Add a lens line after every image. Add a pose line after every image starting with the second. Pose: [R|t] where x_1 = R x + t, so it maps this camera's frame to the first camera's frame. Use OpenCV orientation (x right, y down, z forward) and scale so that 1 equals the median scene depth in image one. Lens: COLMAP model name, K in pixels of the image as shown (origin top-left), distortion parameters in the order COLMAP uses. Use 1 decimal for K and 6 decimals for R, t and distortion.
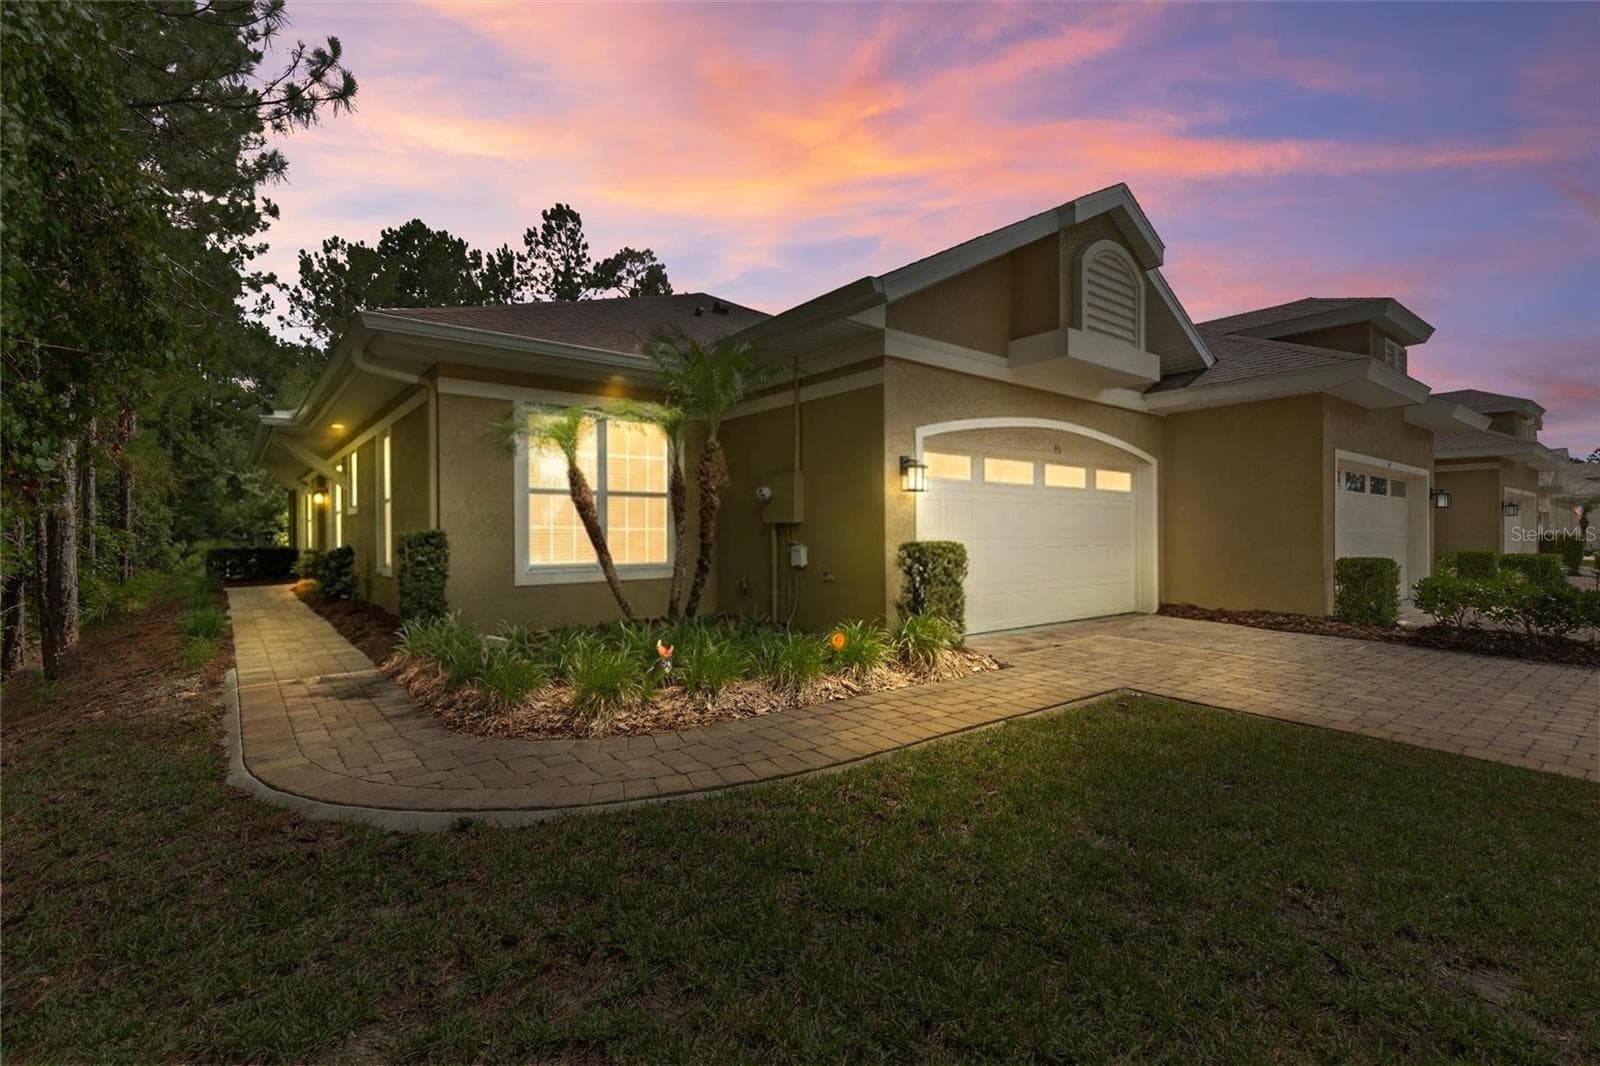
lens RADIAL K [[731.4, 0, 798.6], [0, 731.4, 539.9], [0, 0, 1]] dist [-0.003085, -0.000288]
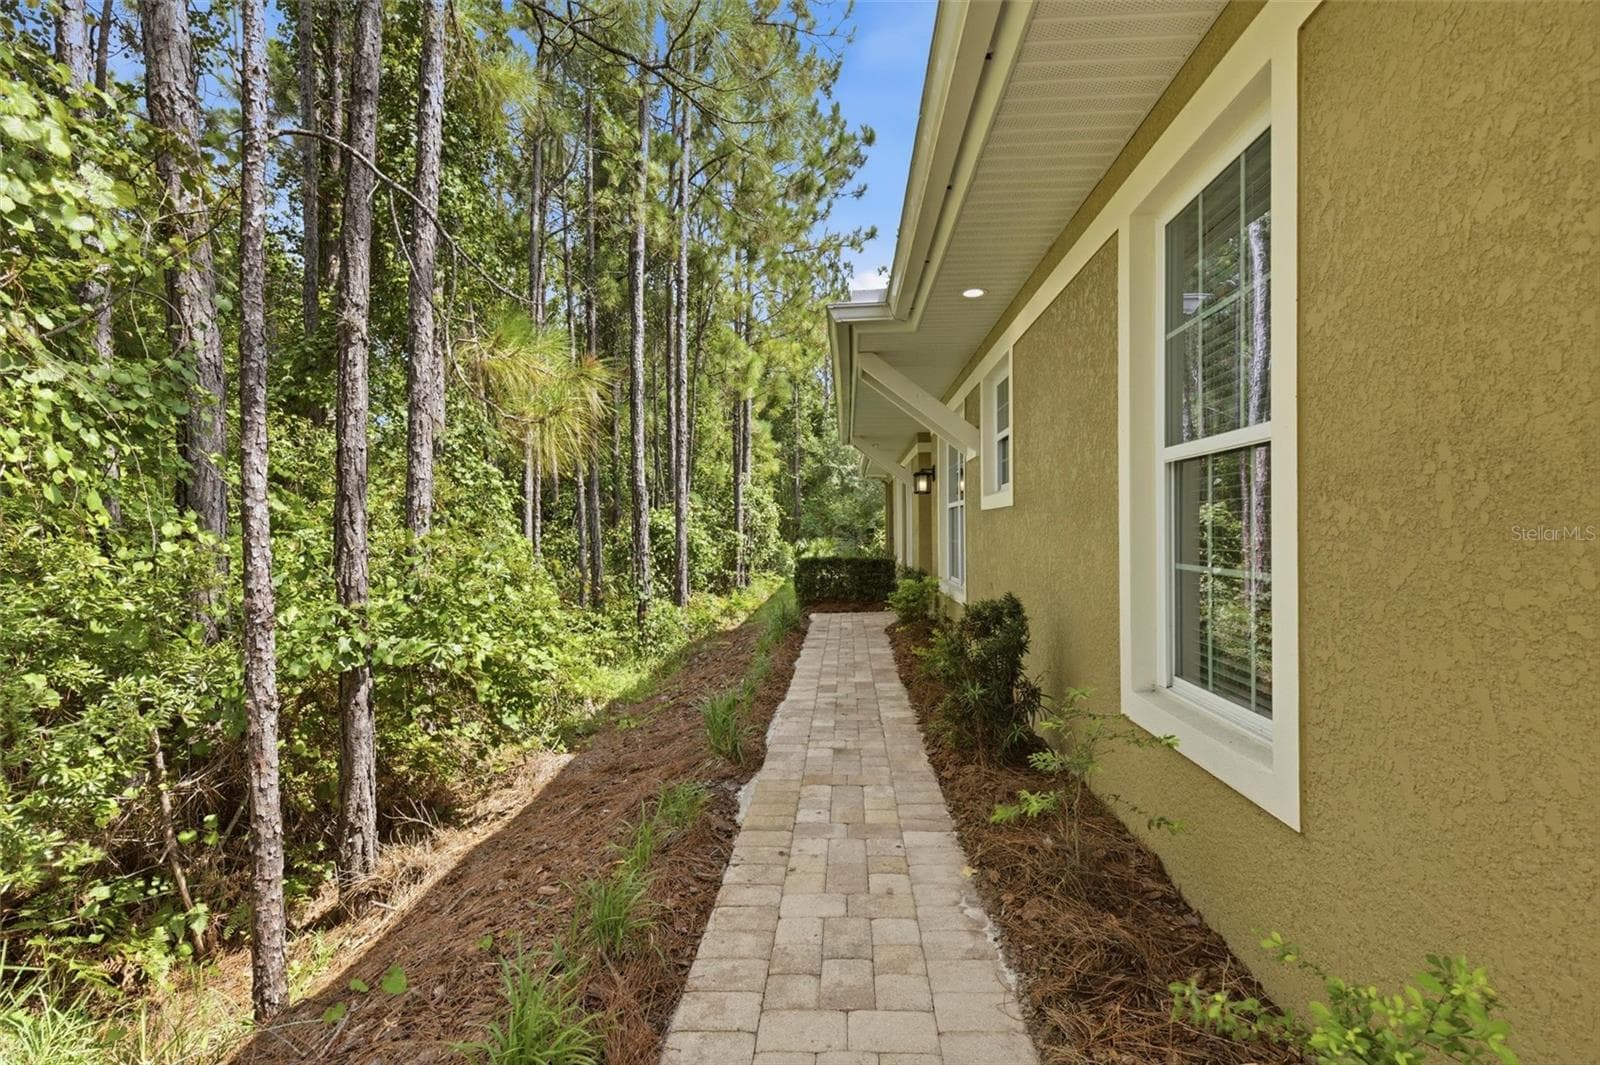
lens RADIAL K [[724.3, 0, 798.3], [0, 724.3, 543.3], [0, 0, 1]] dist [0.010024, 0.000049]
pose [[0.740599, 0.011228, -0.671853, -0.150019], [-0.000316, 0.999866, 0.016361, -0.007579], [0.671947, -0.011905, 0.740503, 0.221040]]
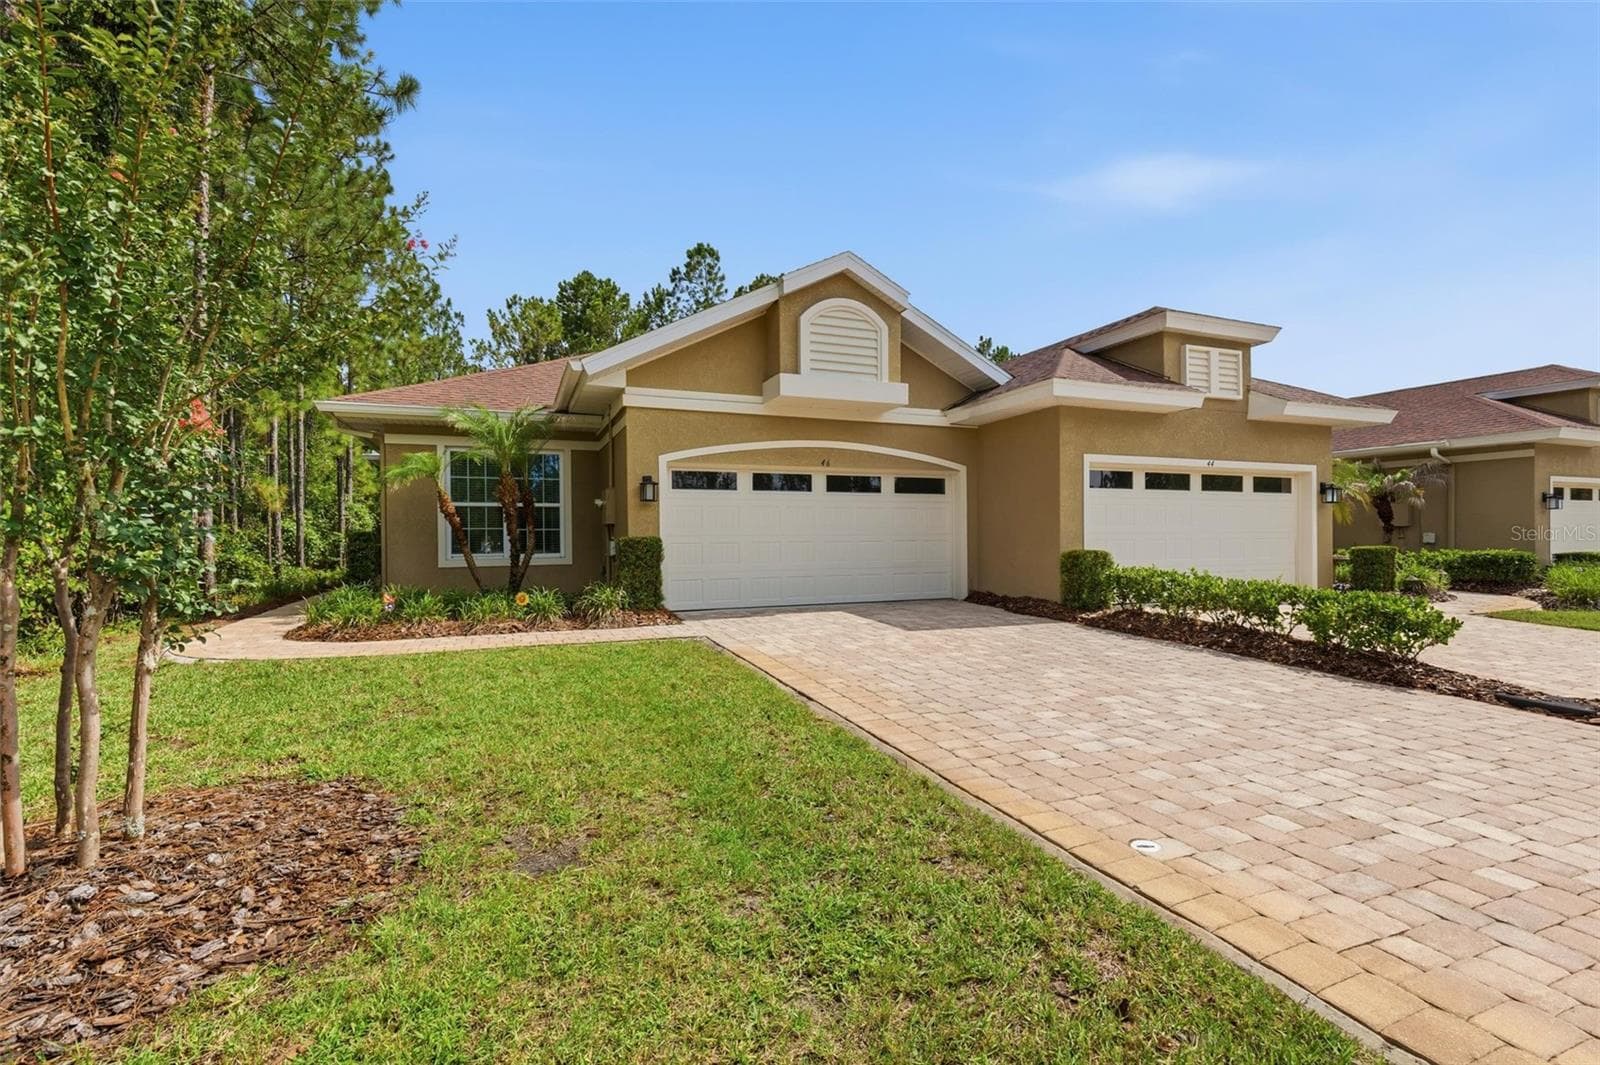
lens RADIAL K [[724.3, 0, 798.3], [0, 724.3, 543.3], [0, 0, 1]] dist [0.010024, 0.000049]
pose [[0.960399, -0.001153, -0.278626, 0.175907], [0.002567, 0.999986, 0.004708, 0.001411], [0.278617, -0.005237, 0.960388, -0.053290]]
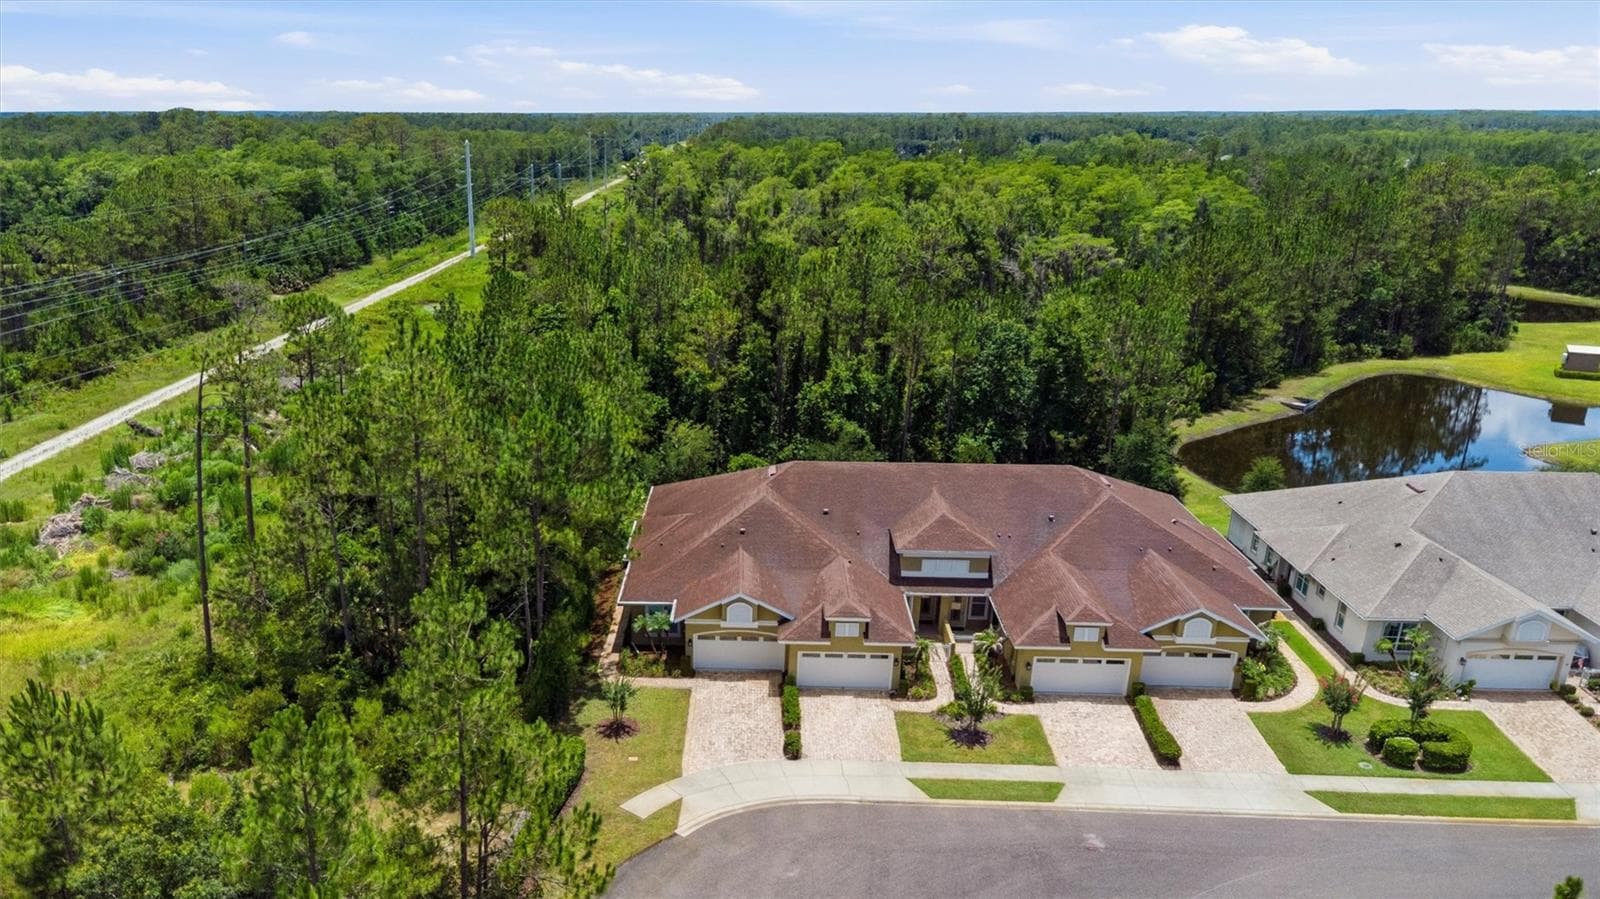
lens RADIAL K [[1184.4, 0, 688.1], [0, 1184.4, 588.0], [0, 0, 1]] dist [0.006962, -0.006669]
pose [[0.745079, 0.251133, -0.617892, 1.236779], [-0.000078, 0.926439, 0.376444, -0.853636], [0.666977, -0.280433, 0.690290, -1.135898]]
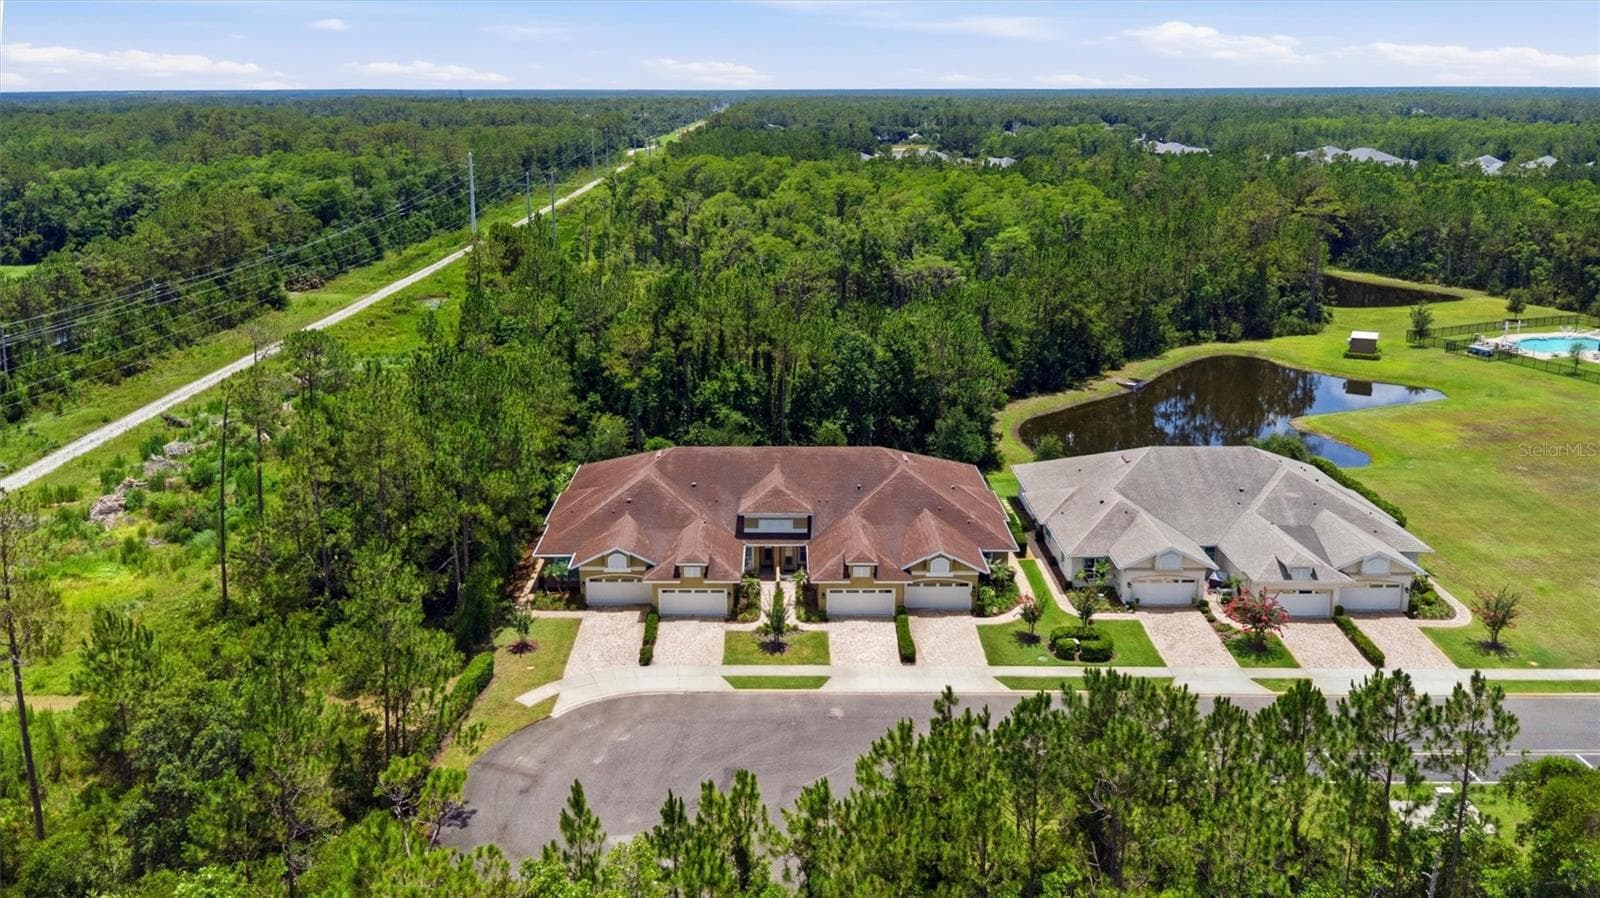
lens RADIAL K [[1176.1, 0, 758.6], [0, 1176.1, 391.1], [0, 0, 1]] dist [-0.015045, 0.033996]
pose [[0.774038, 0.157070, -0.613347, 1.925006], [0.004120, 0.967469, 0.252955, -1.126793], [0.633126, -0.198324, 0.748211, -1.457293]]
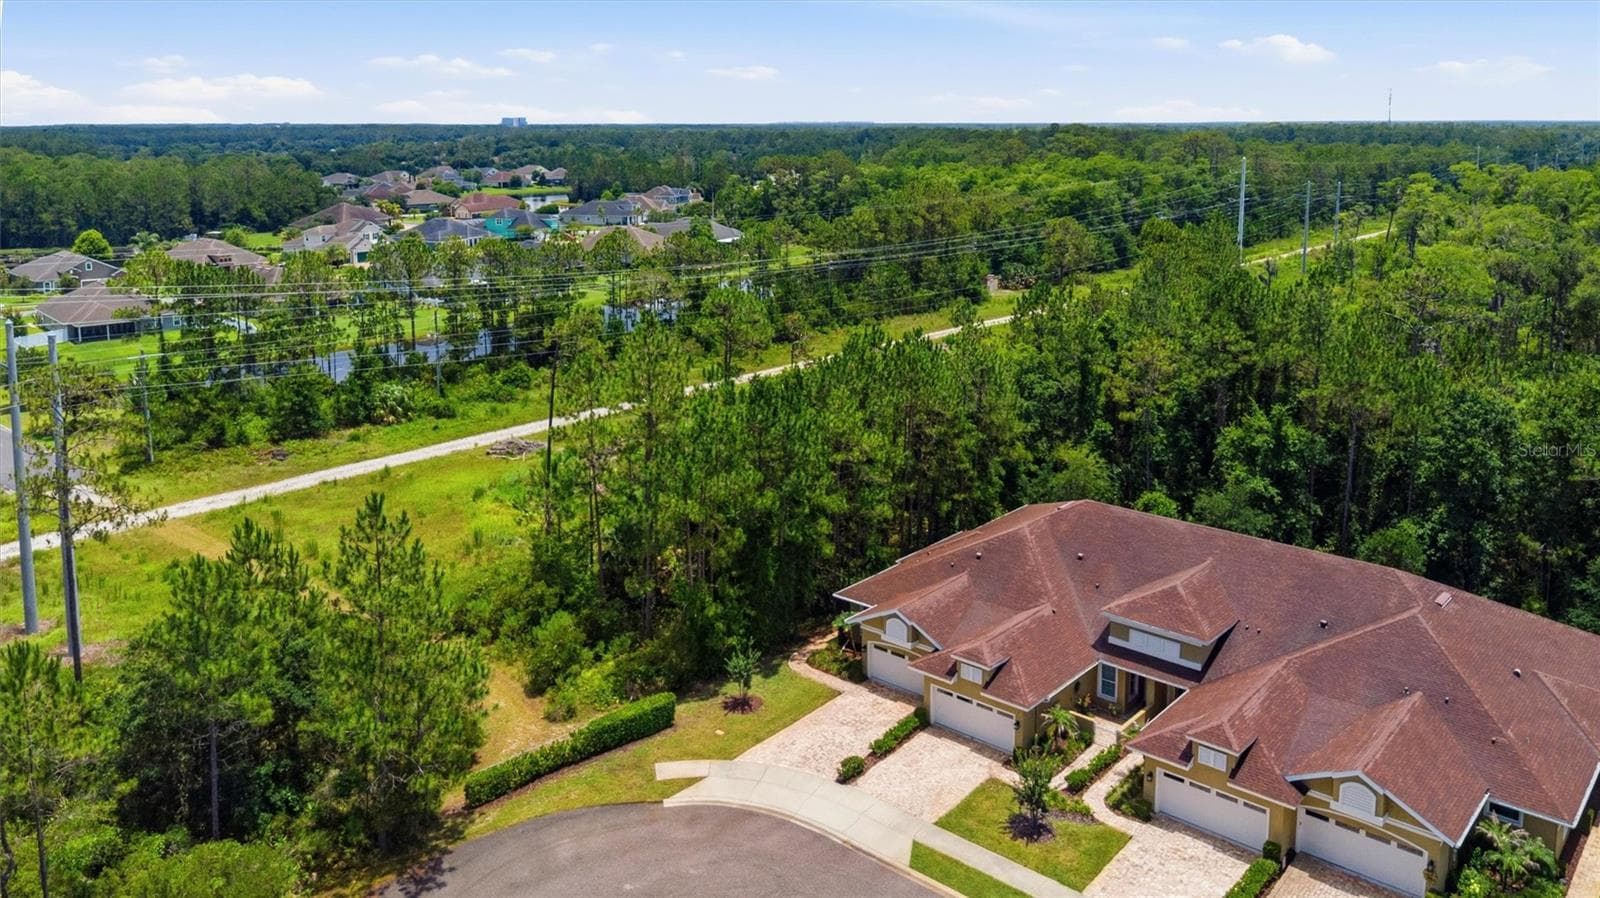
lens RADIAL K [[1200.0, 0, 791.5], [0, 1200.0, 317.9], [0, 0, 1]] dist [0.011107, -0.002266]
pose [[0.173328, 0.159748, -0.971822, 1.910857], [0.006260, 0.986559, 0.163287, -0.910498], [0.984844, -0.034385, 0.169999, -0.234770]]
